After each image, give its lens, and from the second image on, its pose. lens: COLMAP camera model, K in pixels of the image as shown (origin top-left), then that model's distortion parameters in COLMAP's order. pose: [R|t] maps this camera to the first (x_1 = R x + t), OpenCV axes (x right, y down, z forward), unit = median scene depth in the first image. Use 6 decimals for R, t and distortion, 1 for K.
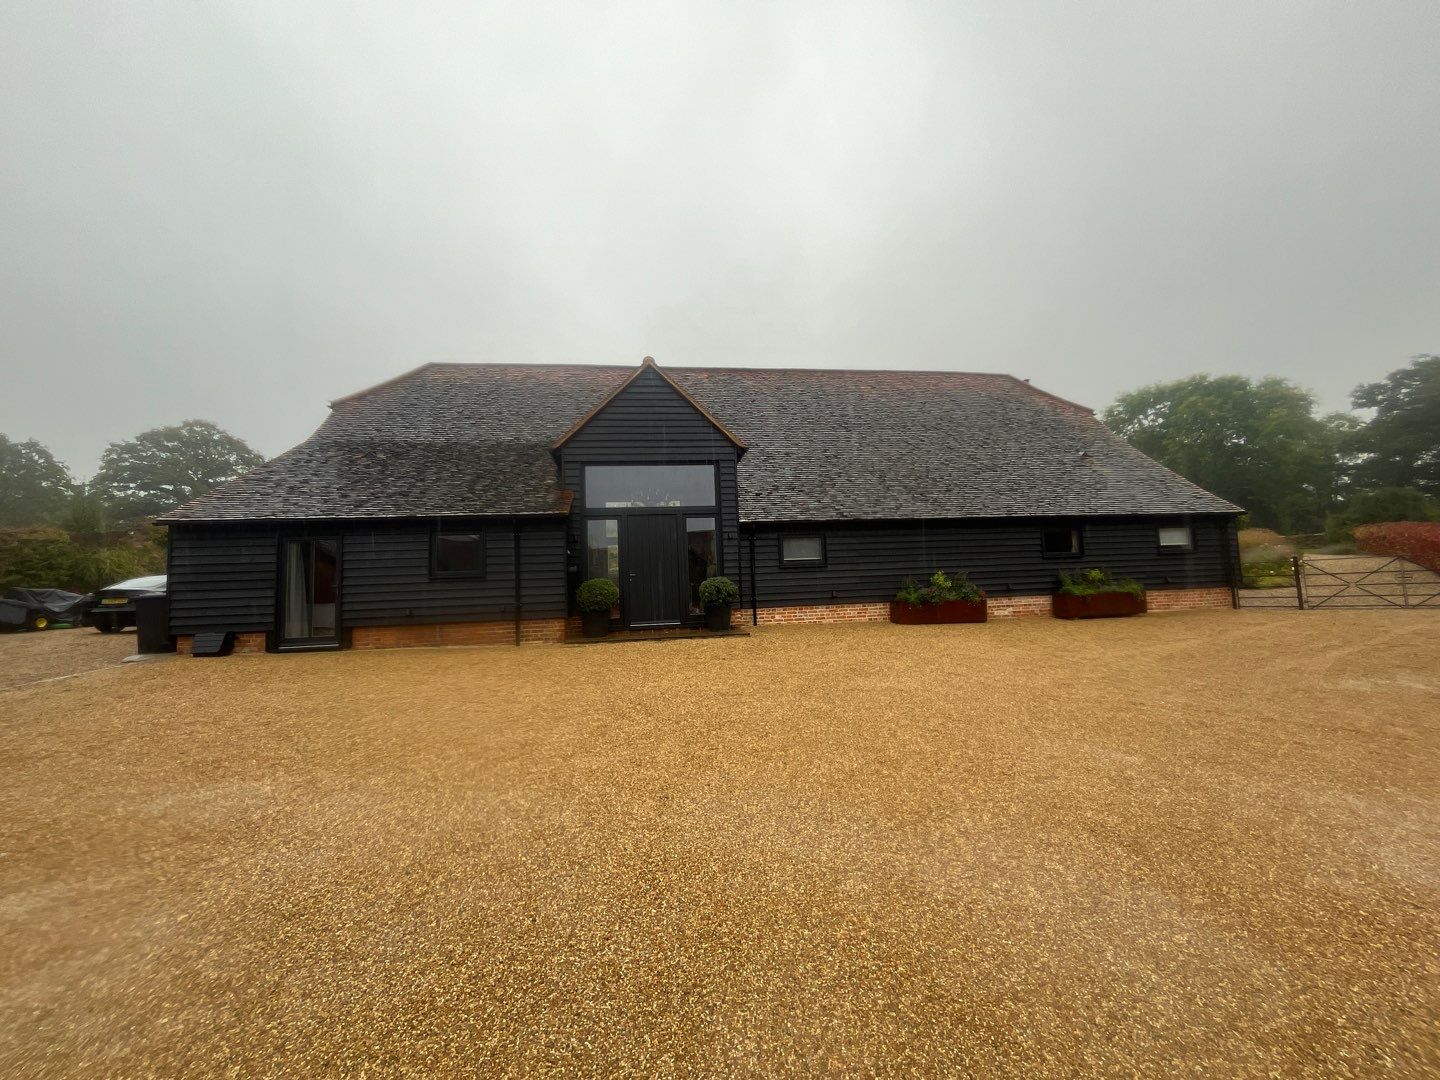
lens RADIAL K [[584.2, 0, 717.2], [0, 584.2, 539.5], [0, 0, 1]] dist [-0.002171, -0.000064]
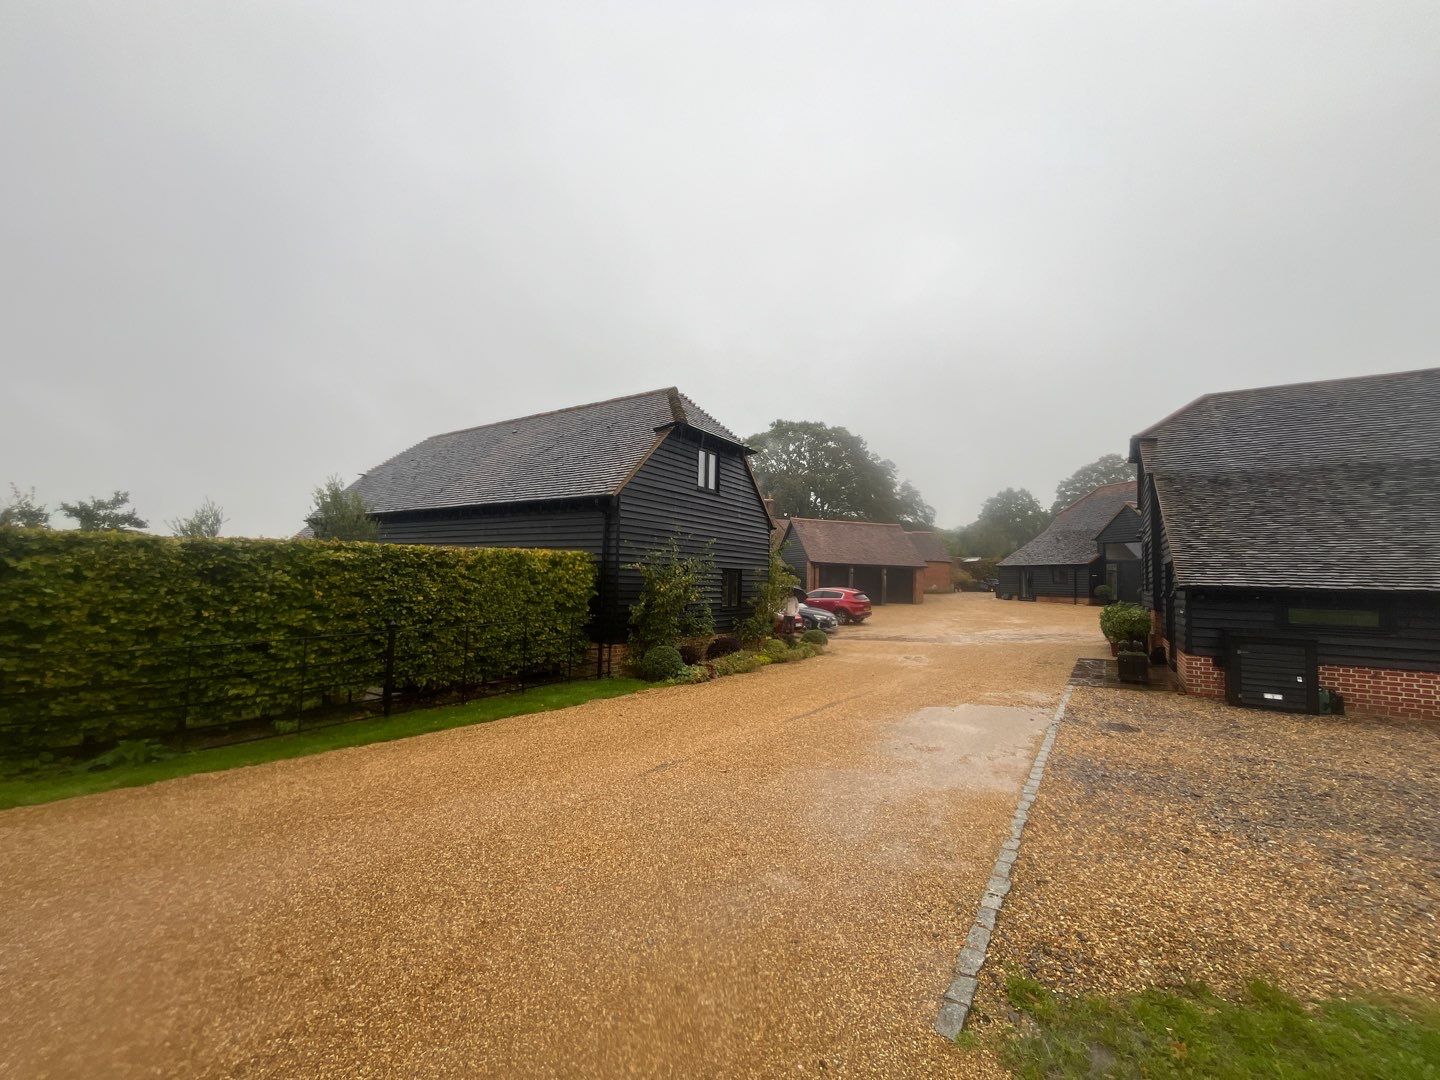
lens RADIAL K [[584.2, 0, 717.2], [0, 584.2, 539.5], [0, 0, 1]] dist [-0.002171, -0.000064]
pose [[0.181541, -0.025684, -0.983048, 2.113990], [0.051457, 0.998537, -0.016586, -0.193876], [0.982036, -0.047574, 0.182597, -1.288675]]
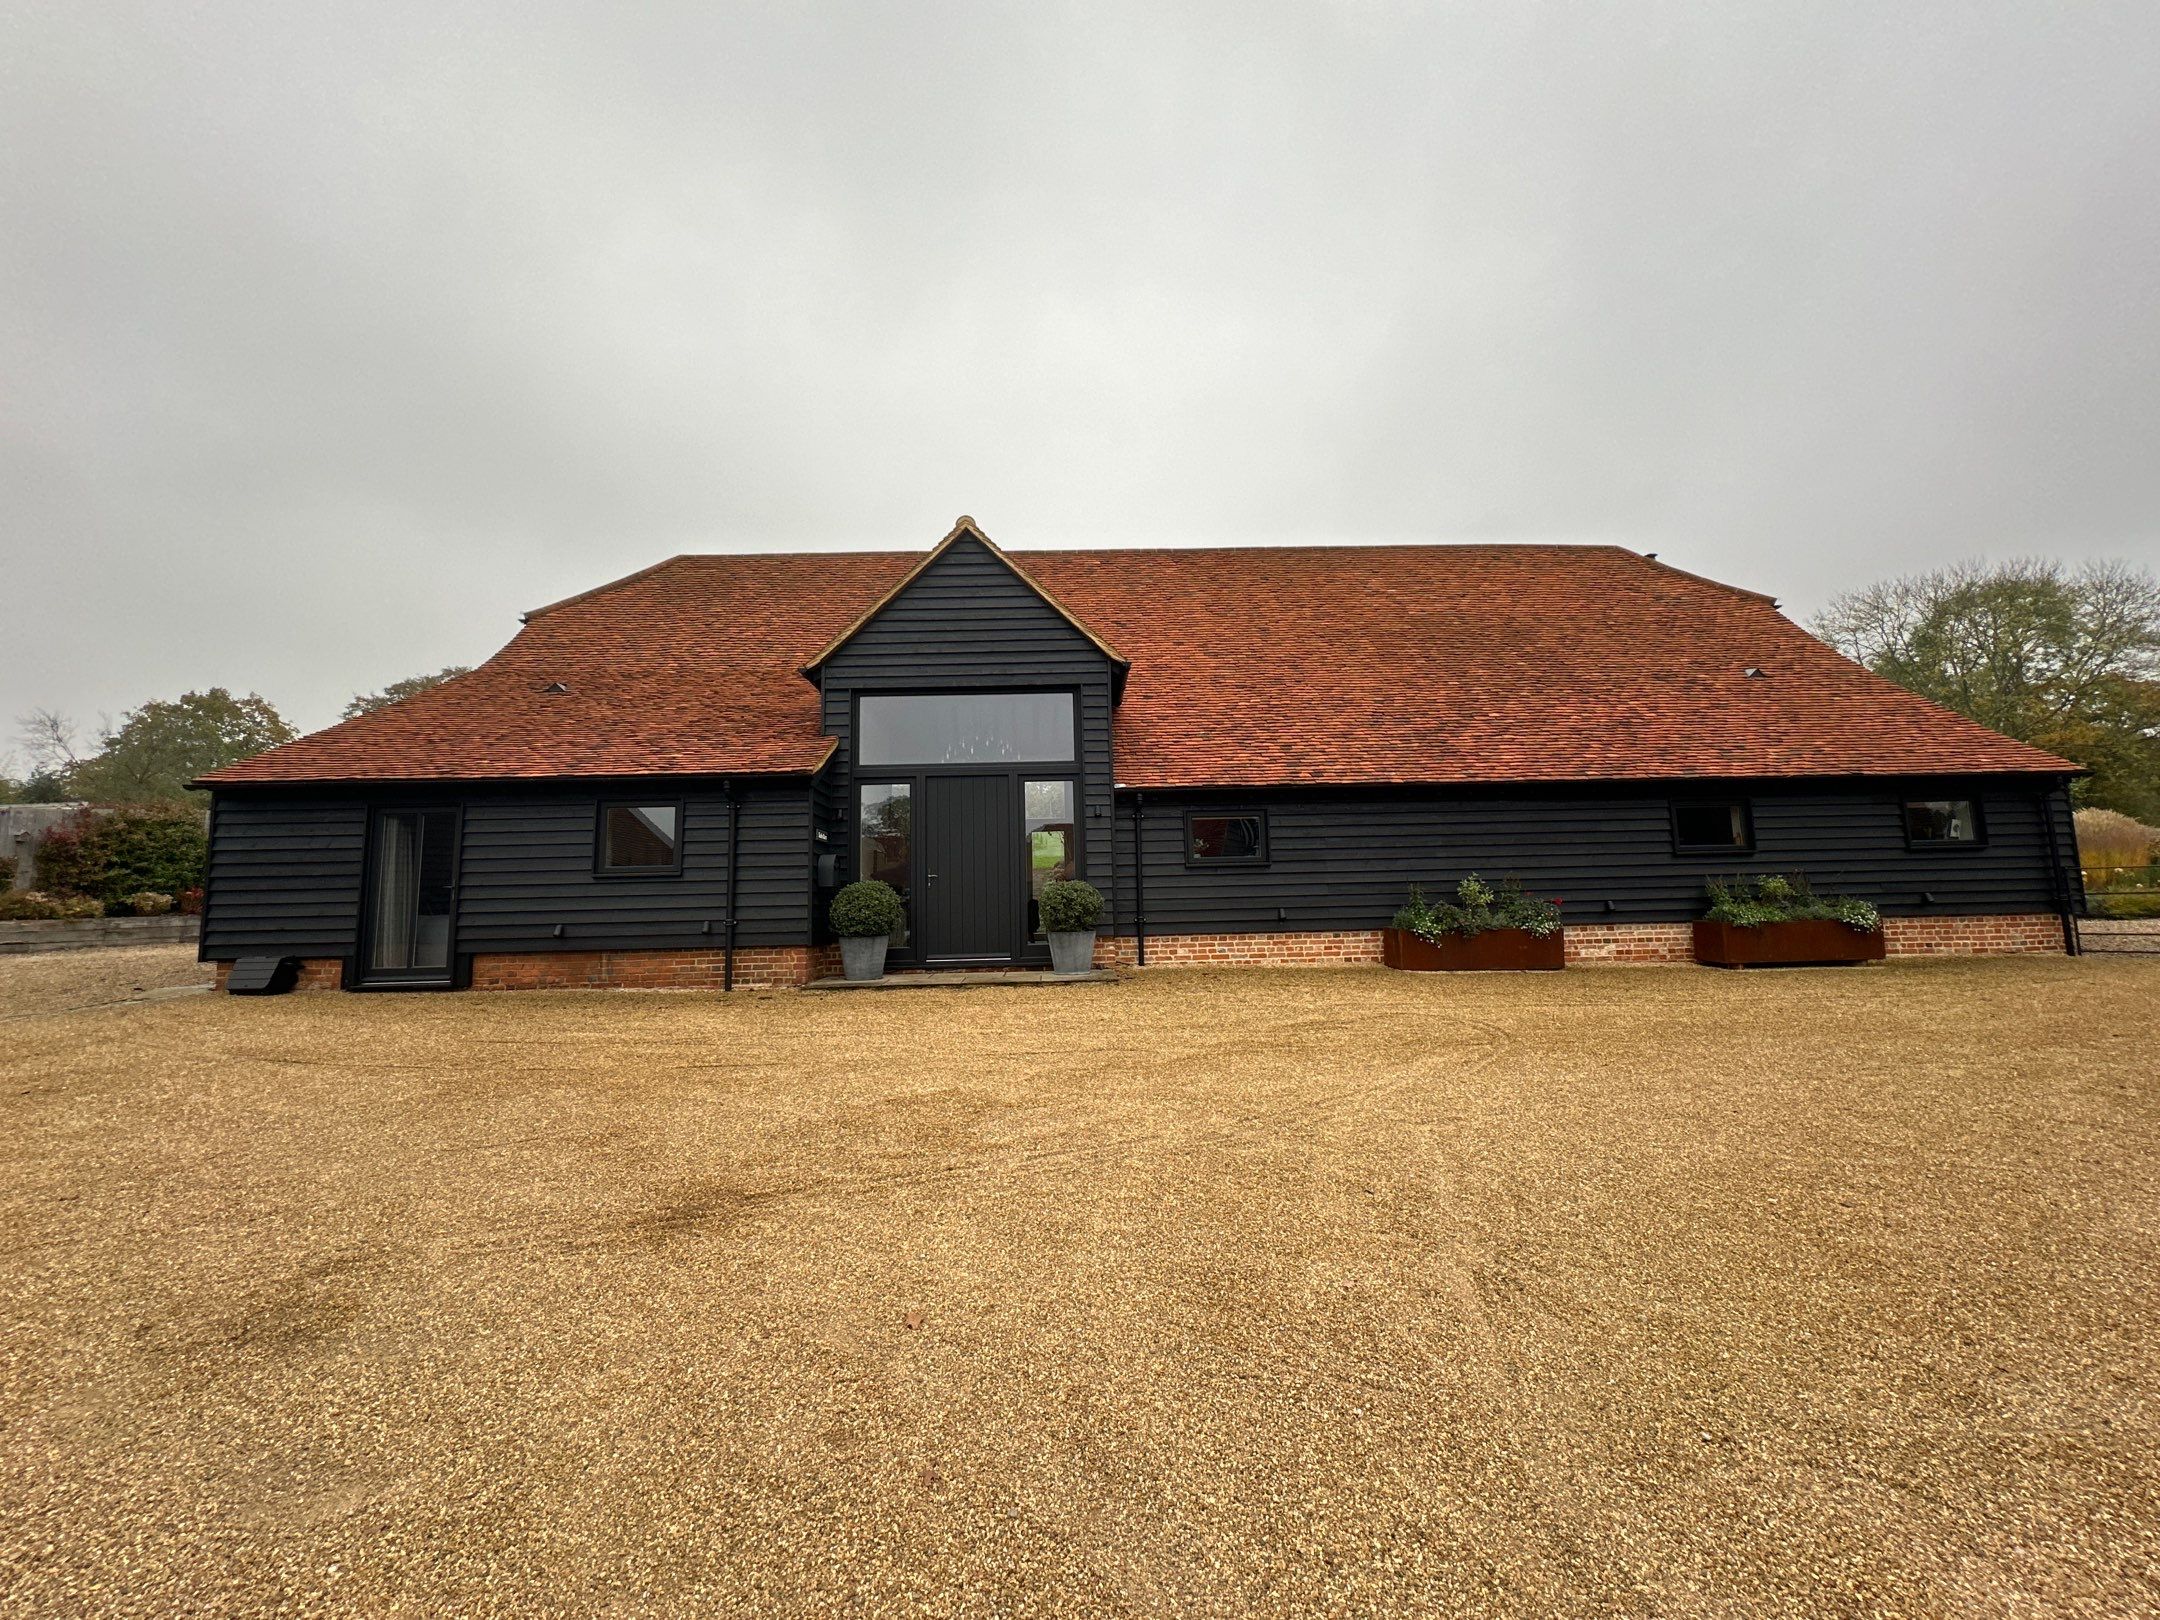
lens RADIAL K [[863.9, 0, 1077.6], [0, 863.9, 800.5], [0, 0, 1]] dist [-0.001217, -0.000037]
pose [[0.992453, 0.000374, -0.122626, 0.108061], [-0.004939, 0.999306, -0.036924, 0.014634], [0.122527, 0.037250, 0.991766, 0.130856]]
